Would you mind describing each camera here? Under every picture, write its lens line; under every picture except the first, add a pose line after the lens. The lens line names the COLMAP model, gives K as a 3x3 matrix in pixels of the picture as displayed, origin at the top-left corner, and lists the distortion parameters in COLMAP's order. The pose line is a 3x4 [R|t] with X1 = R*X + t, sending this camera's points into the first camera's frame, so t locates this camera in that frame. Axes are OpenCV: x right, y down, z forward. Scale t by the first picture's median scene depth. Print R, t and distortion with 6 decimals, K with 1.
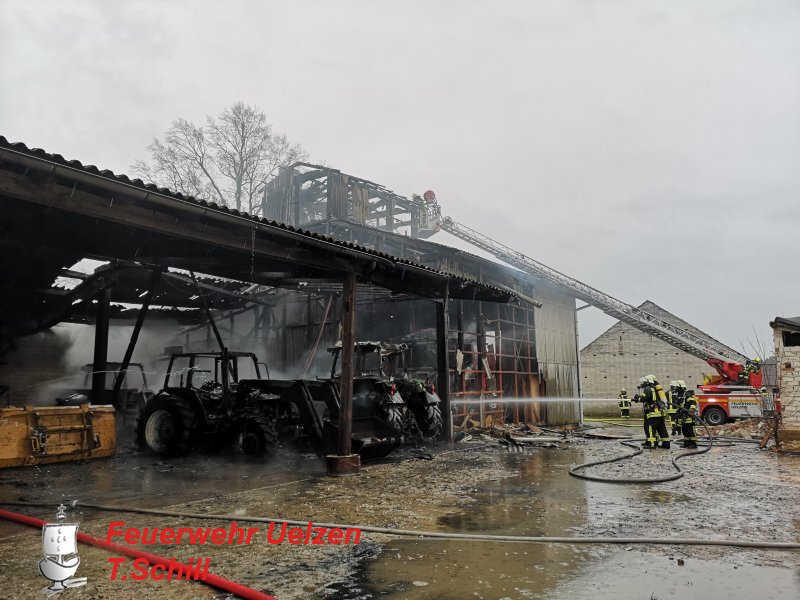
lens RADIAL K [[666.8, 0, 400.0], [0, 666.8, 300.0], [0, 0, 1]] dist [0.010603, 0.004932]
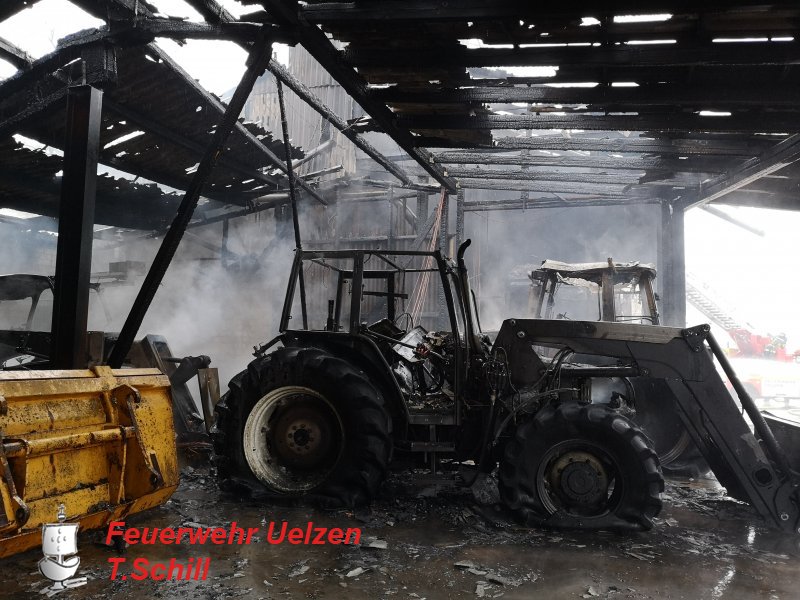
lens RADIAL K [[666.8, 0, 400.0], [0, 666.8, 300.0], [0, 0, 1]] dist [0.010603, 0.004932]
pose [[0.954032, 0.063256, 0.292953, -0.413112], [-0.077305, 0.996335, 0.036619, 0.093132], [-0.289563, -0.057582, 0.955425, 0.599524]]
